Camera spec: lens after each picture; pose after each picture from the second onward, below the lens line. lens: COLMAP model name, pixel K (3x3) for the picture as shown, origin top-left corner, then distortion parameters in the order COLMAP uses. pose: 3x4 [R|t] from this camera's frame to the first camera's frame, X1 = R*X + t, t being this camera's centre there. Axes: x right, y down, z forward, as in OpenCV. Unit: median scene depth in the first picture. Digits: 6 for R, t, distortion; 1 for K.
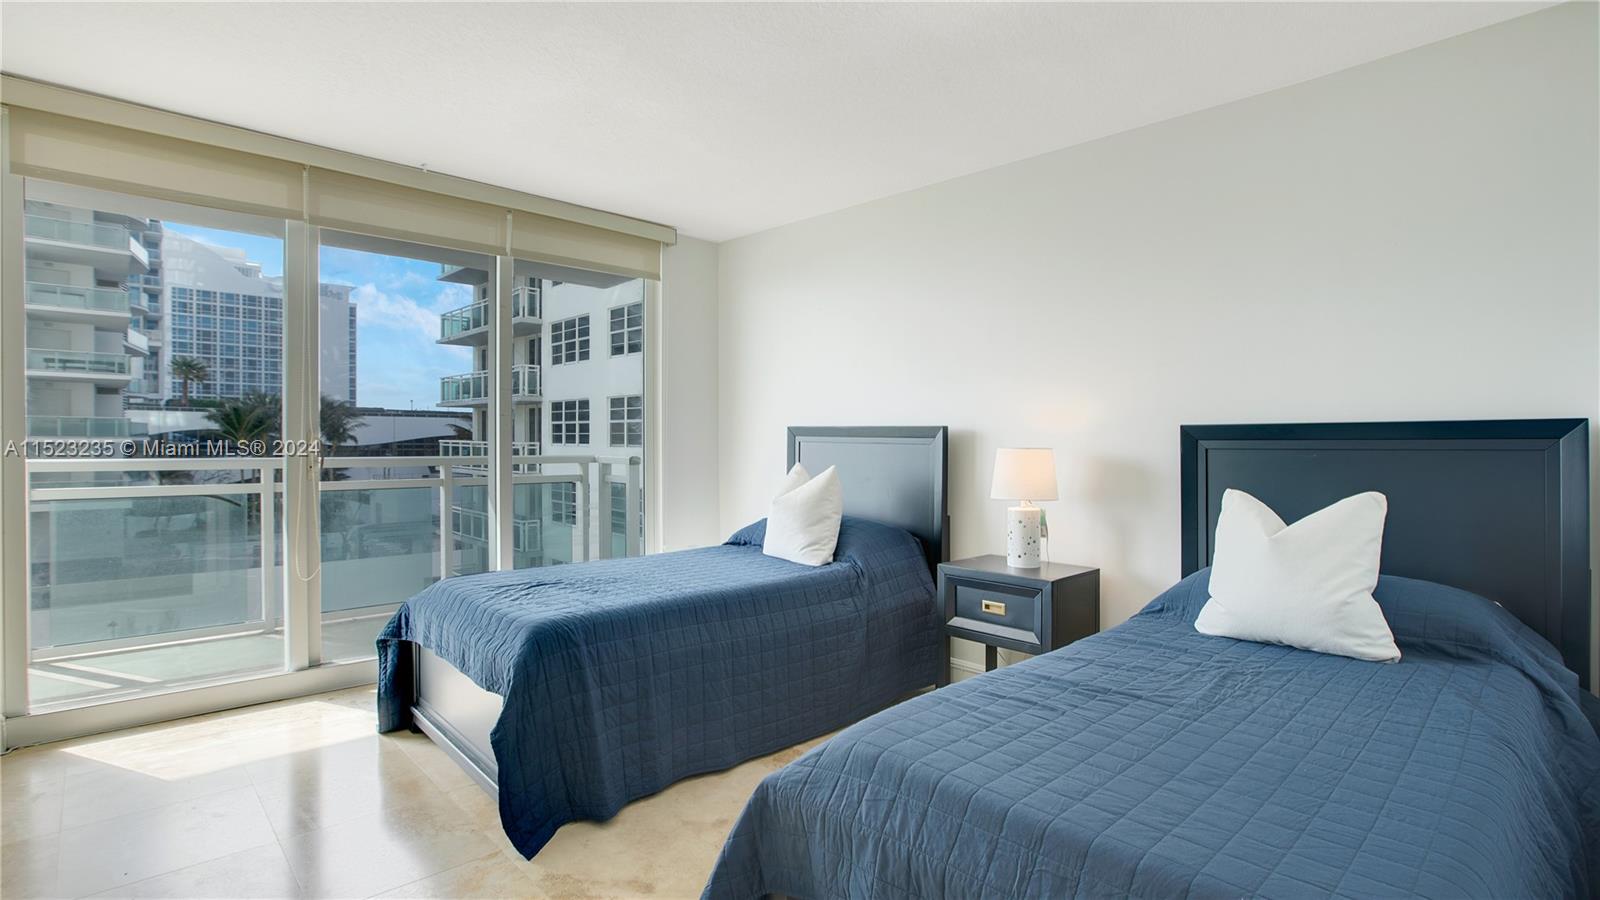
lens RADIAL K [[779.6, 0, 800.0], [0, 779.6, 450.0], [0, 0, 1]] dist [0.000954, 0.015231]
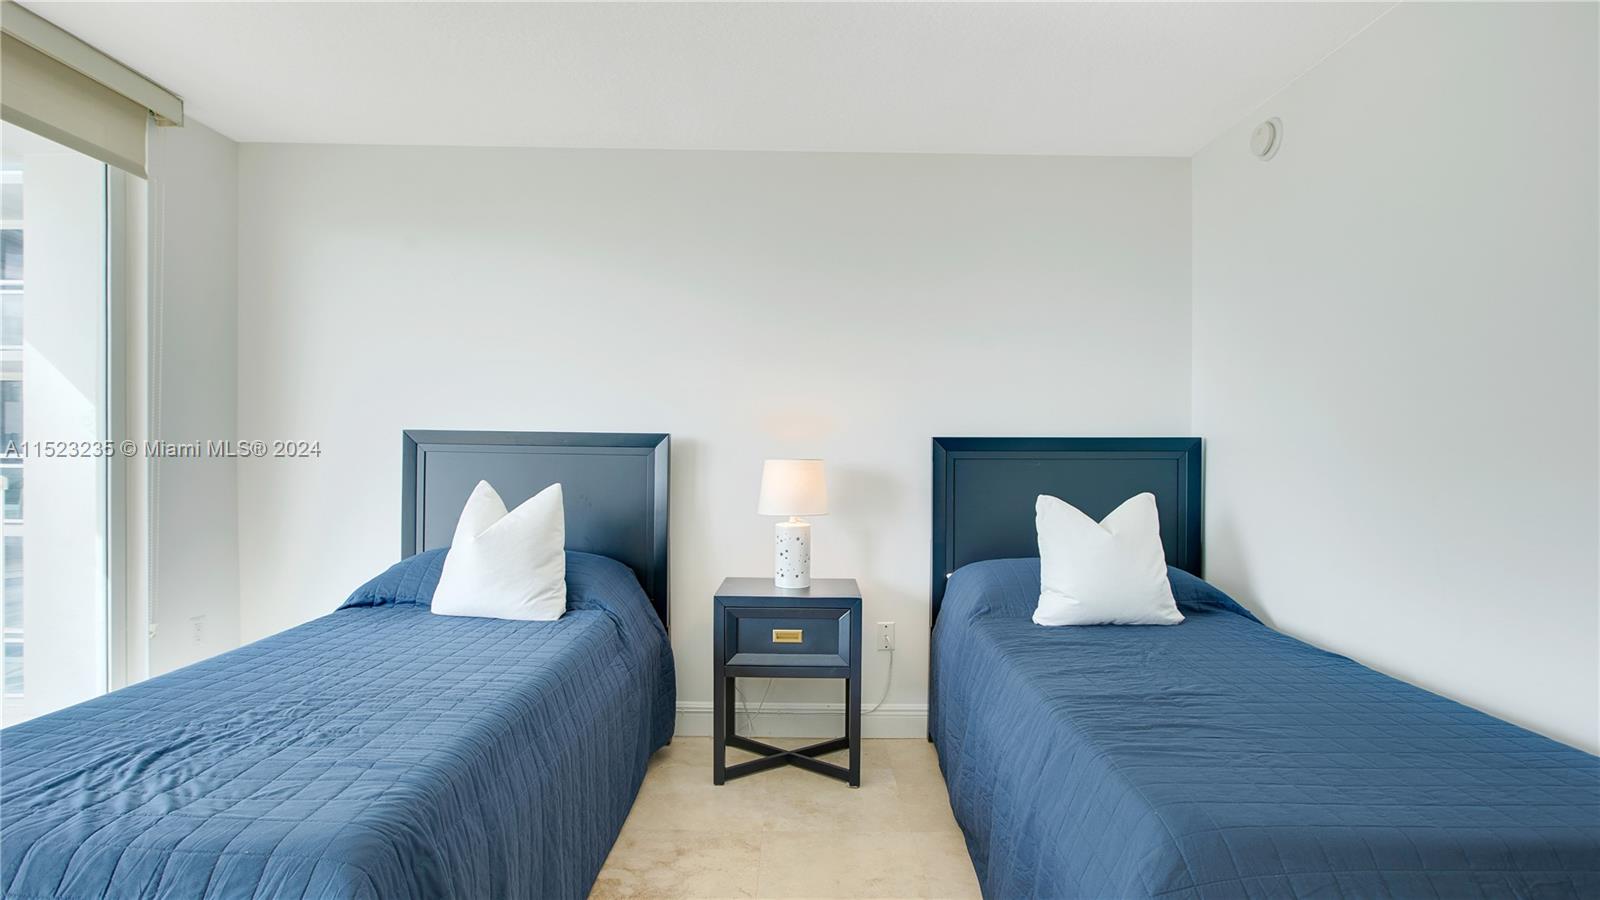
lens RADIAL K [[770.5, 0, 800.3], [0, 770.5, 445.9], [0, 0, 1]] dist [-0.032823, 0.014867]
pose [[0.686877, 0.007554, 0.726735, -0.376708], [0.002832, 0.999911, -0.013071, -0.006025], [-0.726768, 0.011036, 0.686794, 0.362198]]
